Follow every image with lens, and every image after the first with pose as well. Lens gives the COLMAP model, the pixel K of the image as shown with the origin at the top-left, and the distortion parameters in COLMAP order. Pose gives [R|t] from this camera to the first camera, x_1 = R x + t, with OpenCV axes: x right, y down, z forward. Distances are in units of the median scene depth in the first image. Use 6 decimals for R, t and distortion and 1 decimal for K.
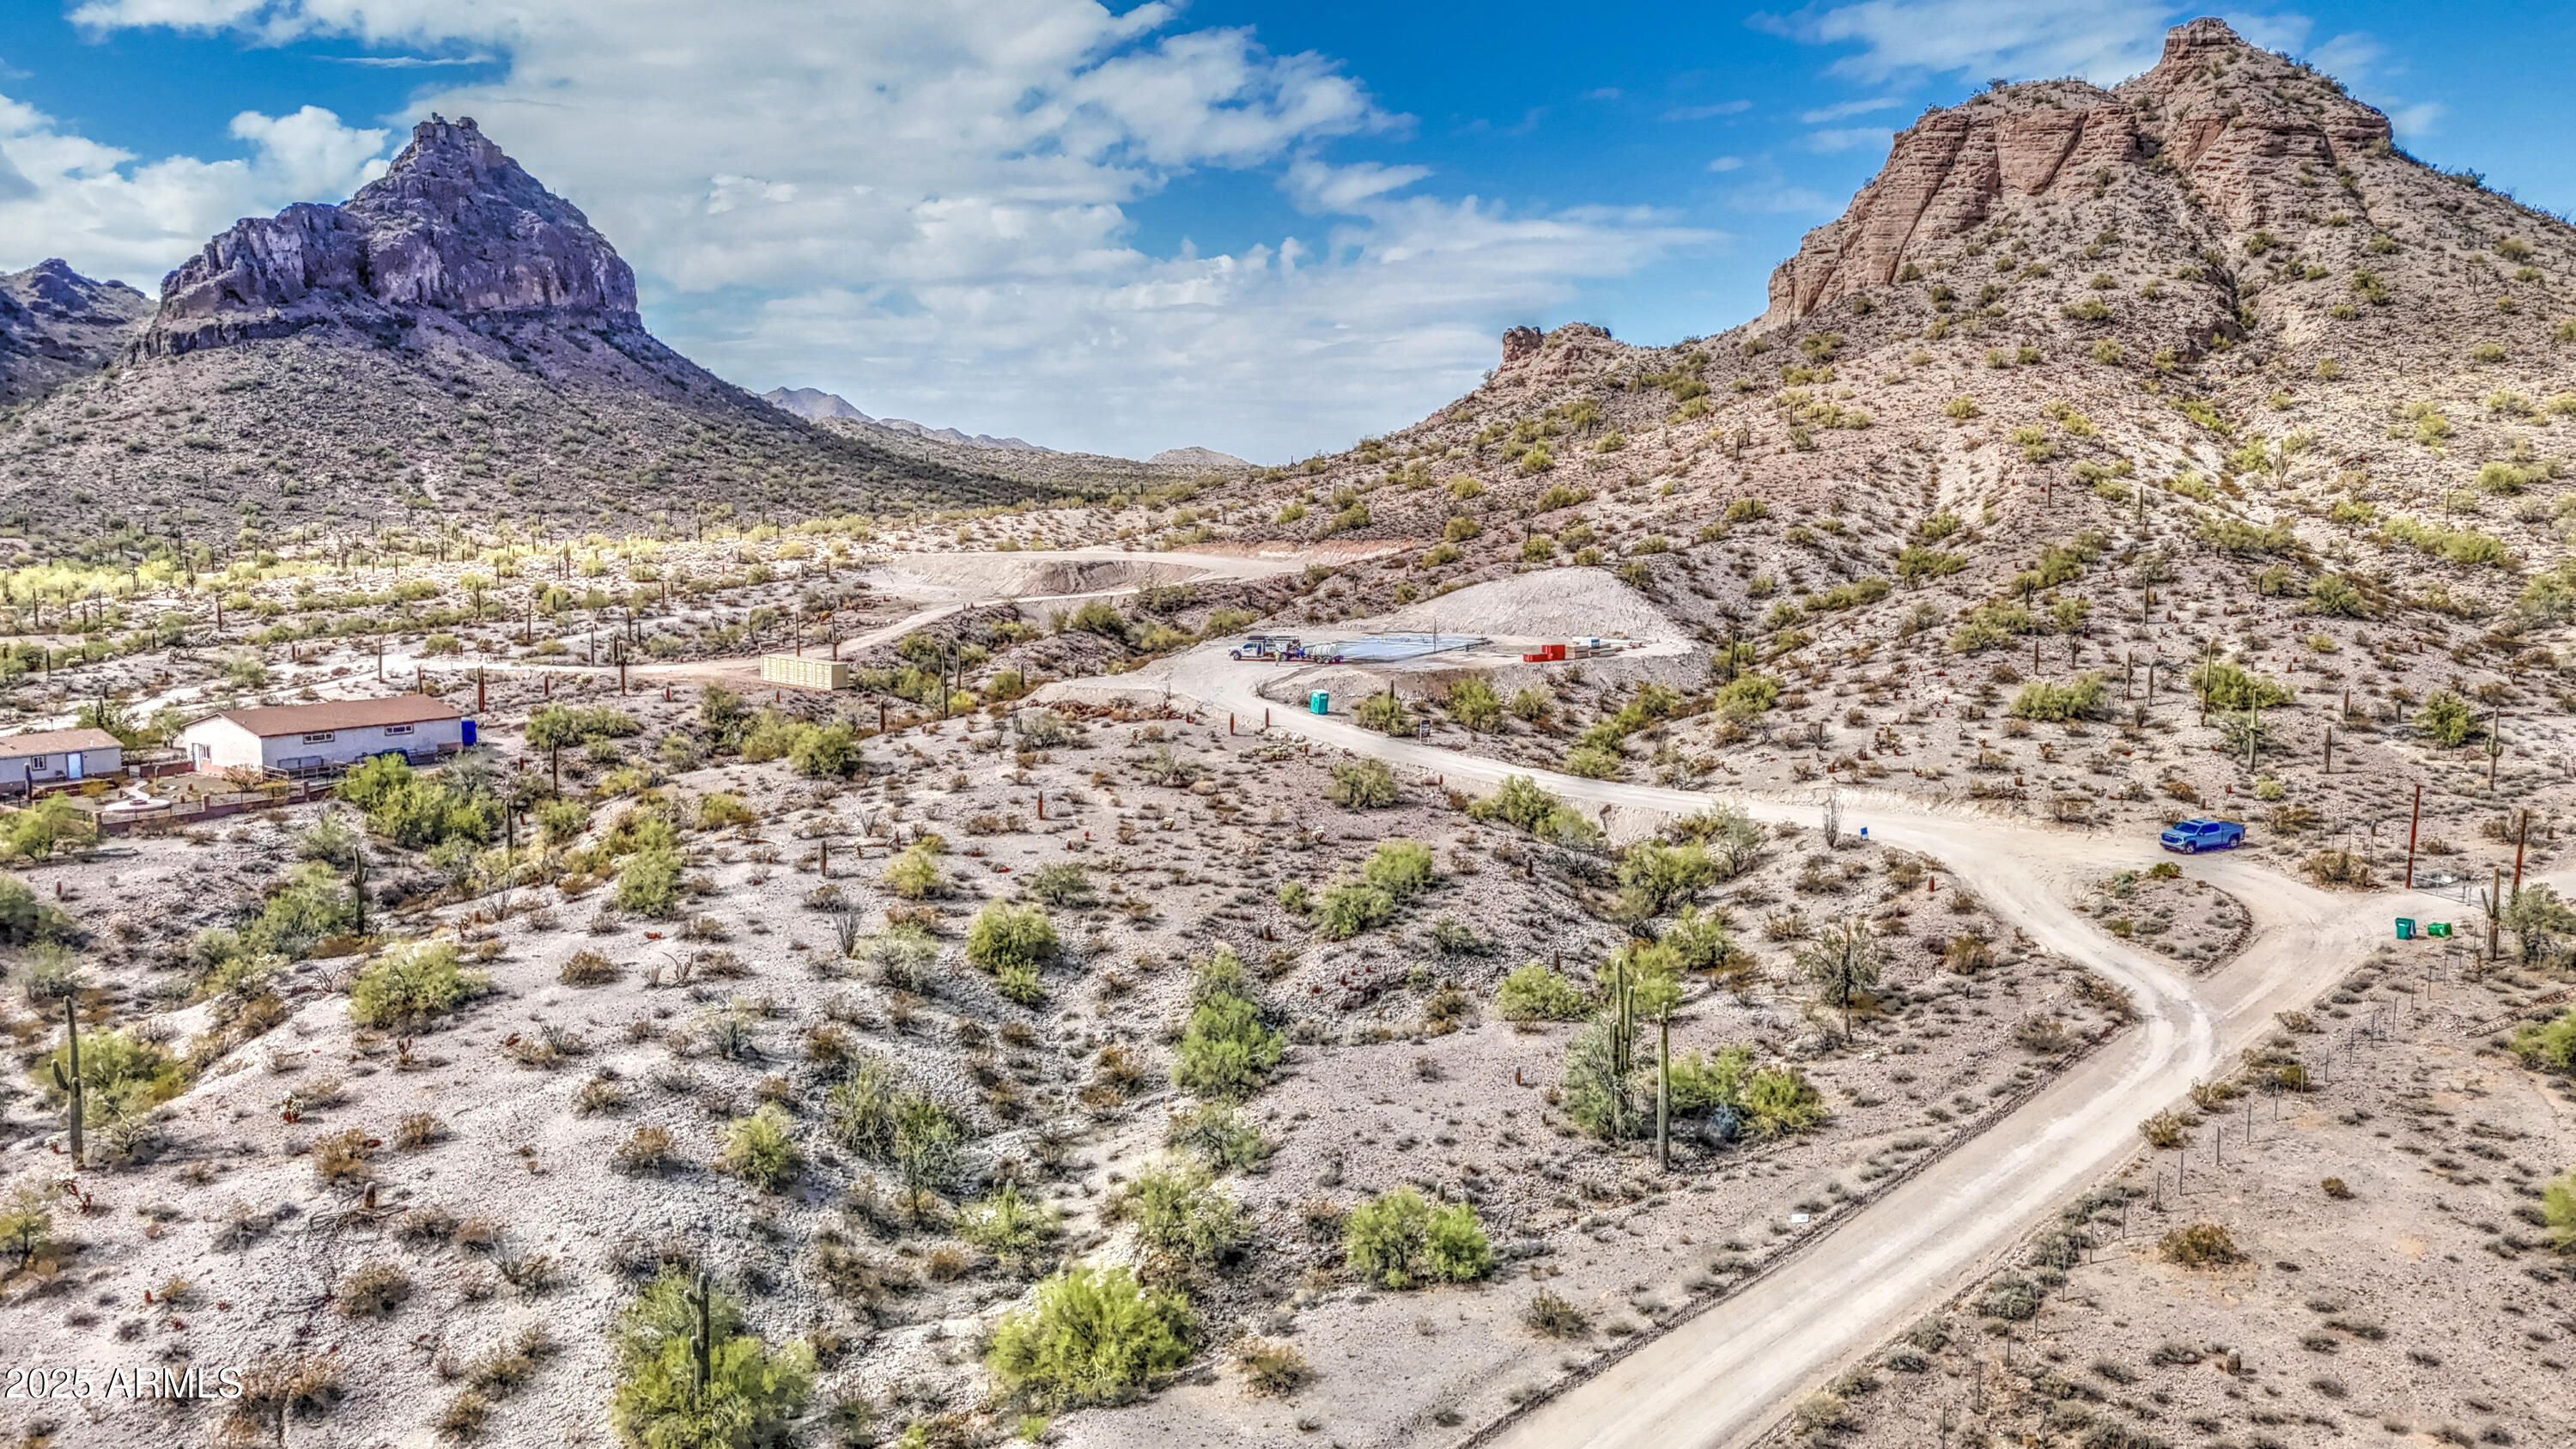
lens RADIAL K [[1886.8, 0, 1279.1], [0, 1886.8, 728.2], [0, 0, 1]] dist [0.078074, -0.075815]
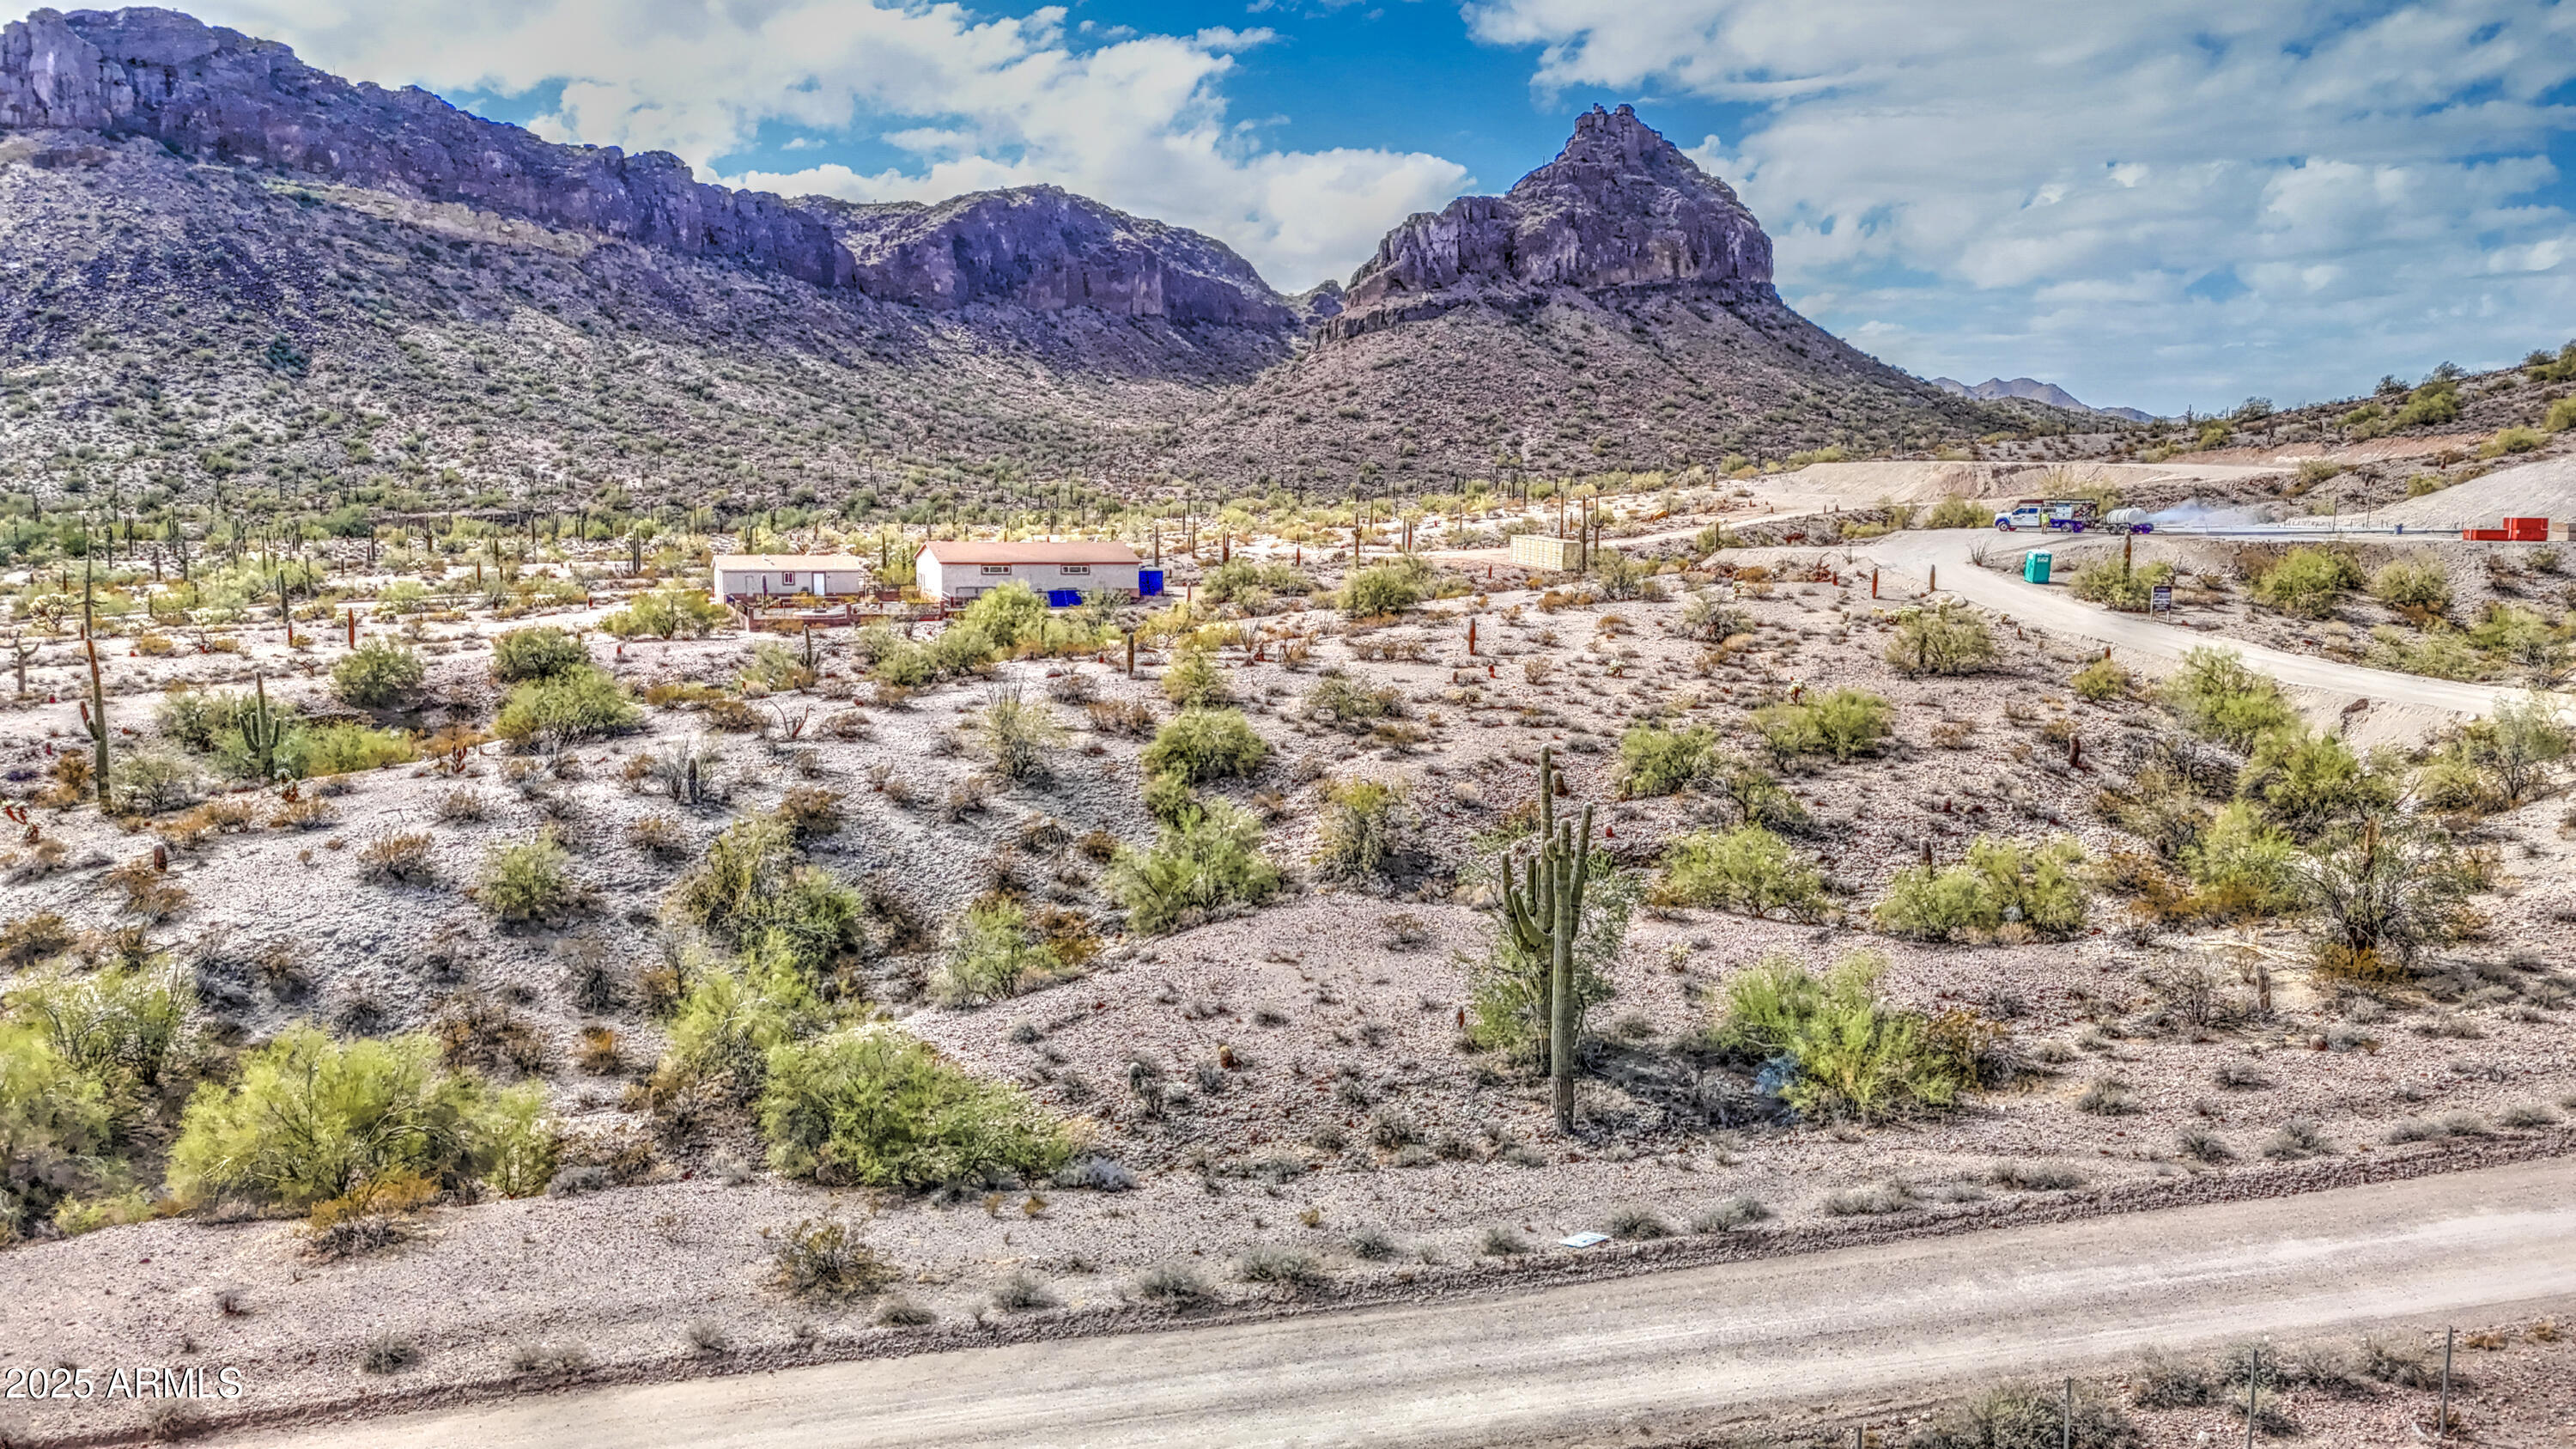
lens RADIAL K [[1886.8, 0, 1279.1], [0, 1886.8, 728.2], [0, 0, 1]] dist [0.078074, -0.075815]
pose [[0.819201, 0.075824, -0.568473, 0.146836], [-0.075469, 0.996854, 0.024207, 0.037582], [0.568520, 0.023071, 0.822346, 0.171477]]
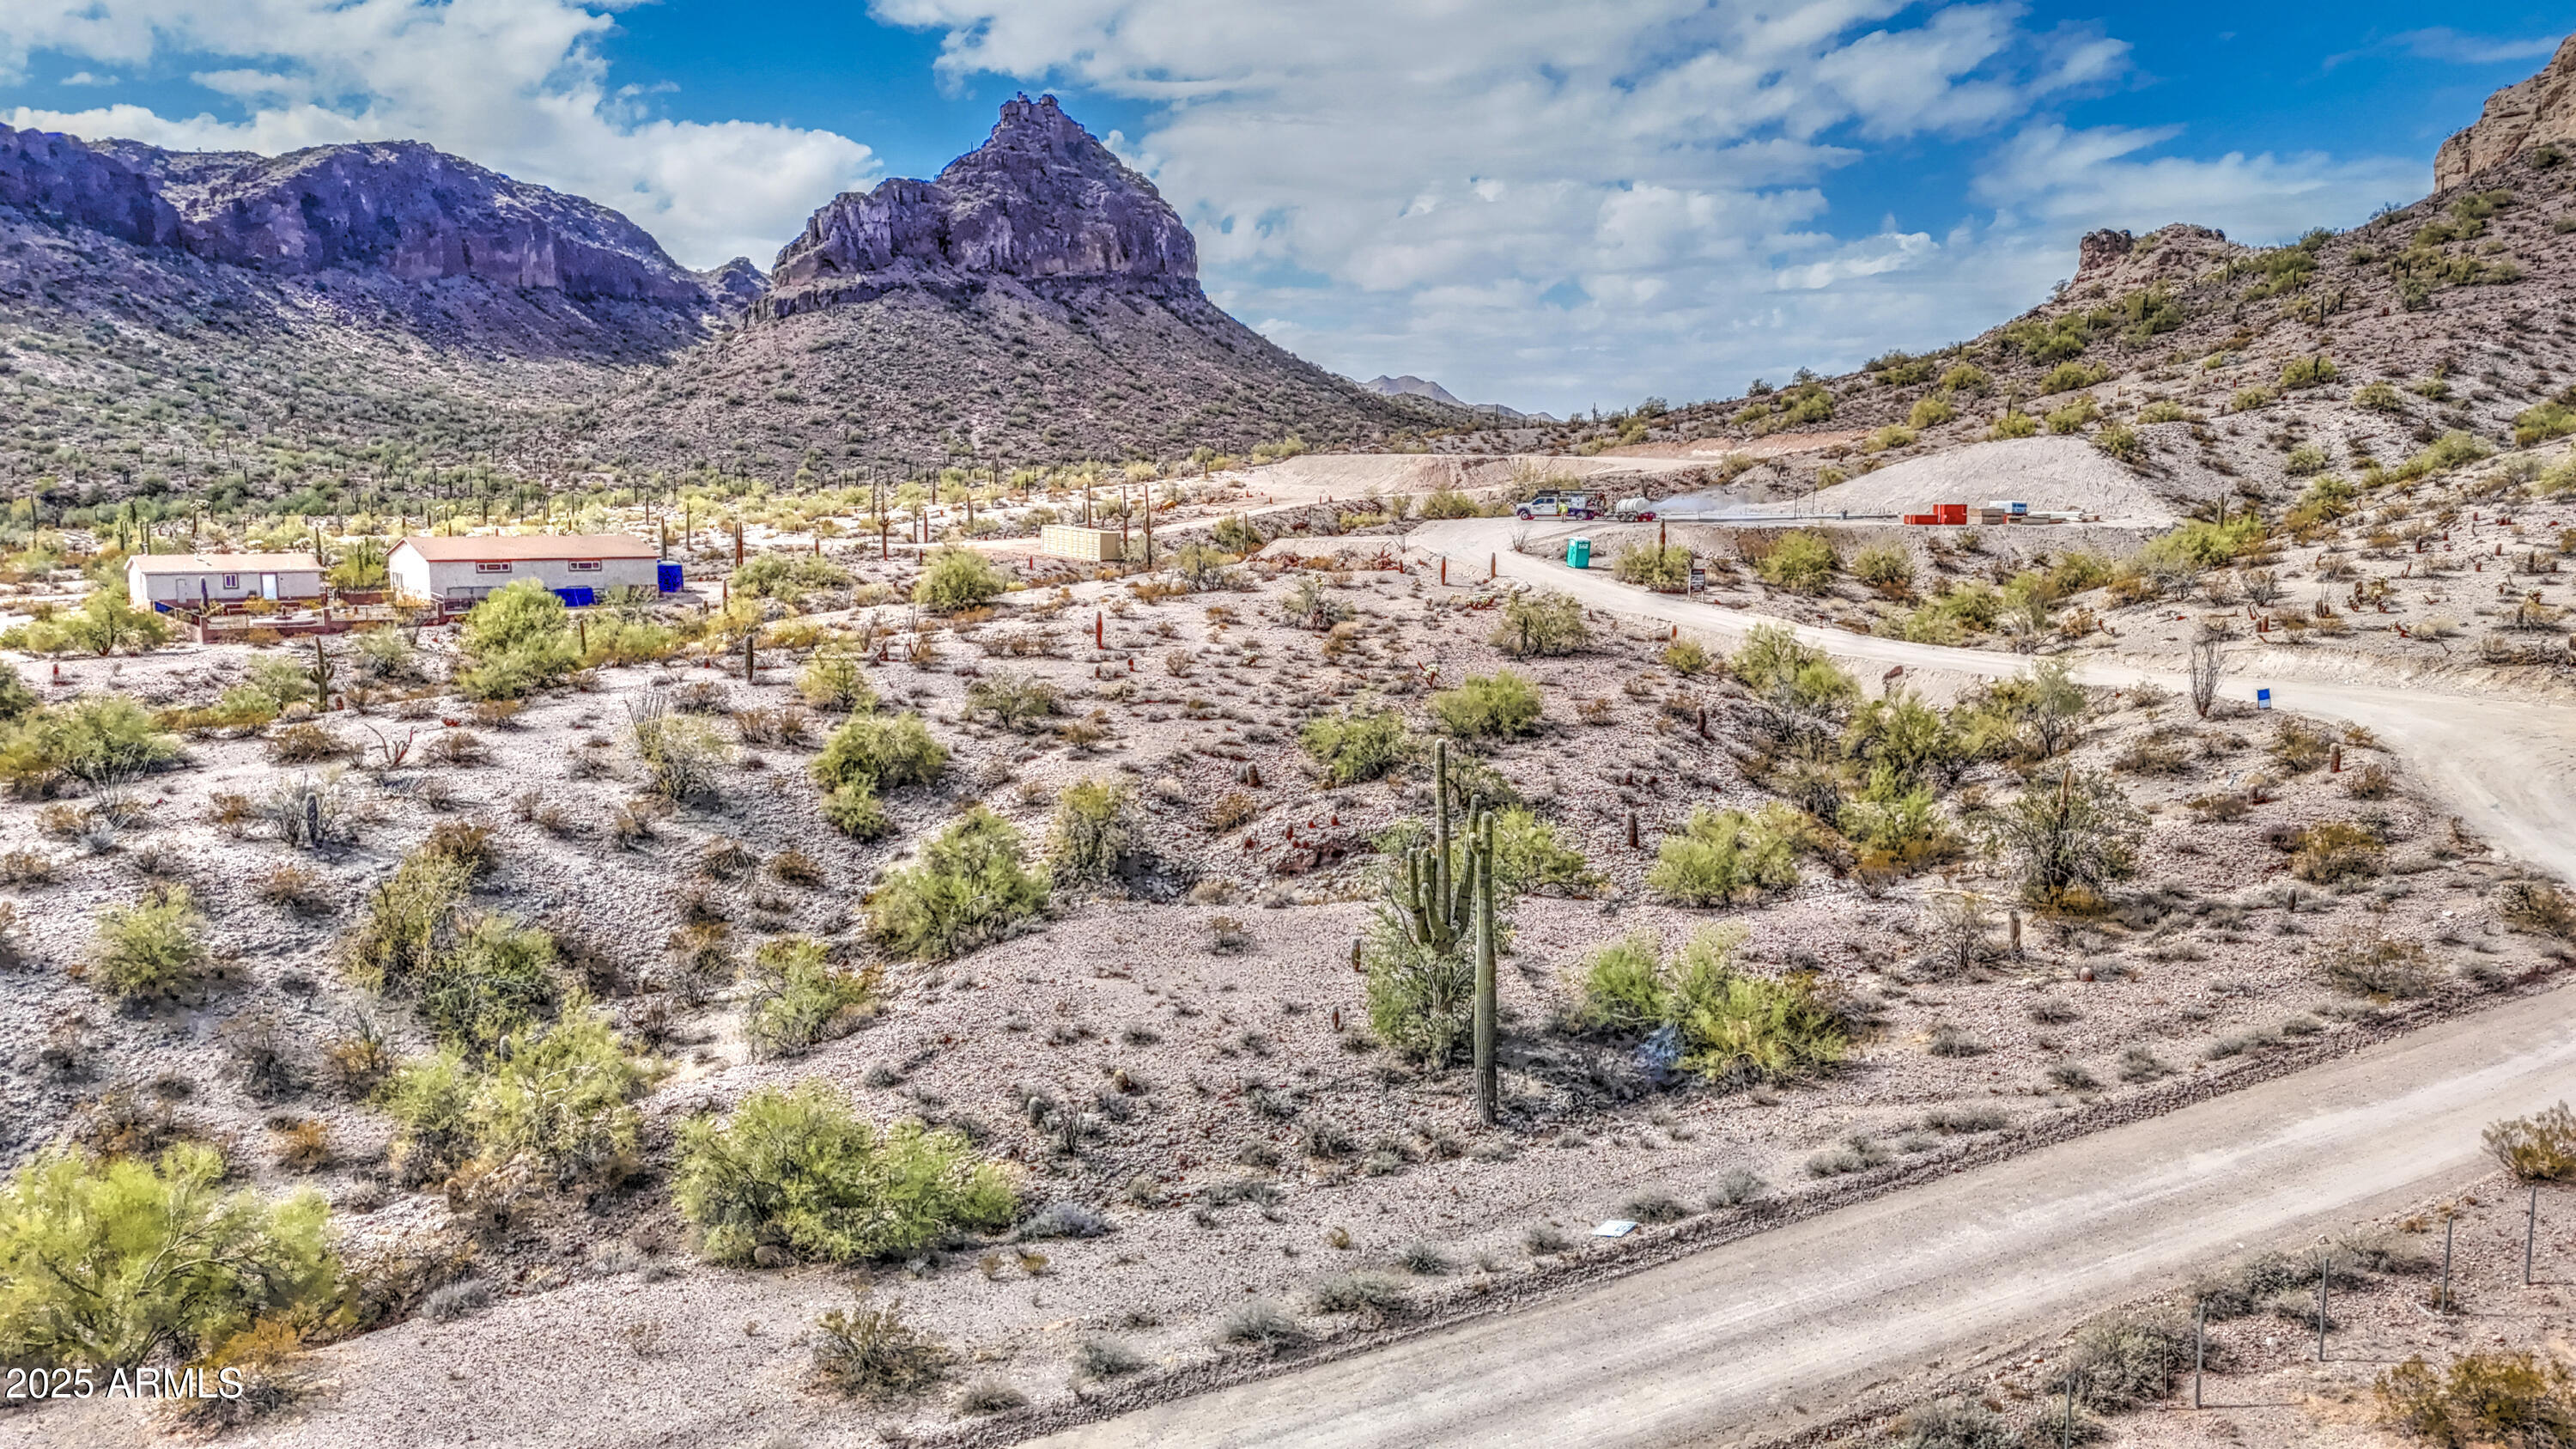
lens RADIAL K [[1886.8, 0, 1279.1], [0, 1886.8, 728.2], [0, 0, 1]] dist [0.078074, -0.075815]
pose [[0.952473, 0.042387, -0.301660, 0.103049], [-0.040333, 0.999101, 0.013037, 0.038827], [0.301942, -0.000250, 0.953326, 0.156753]]
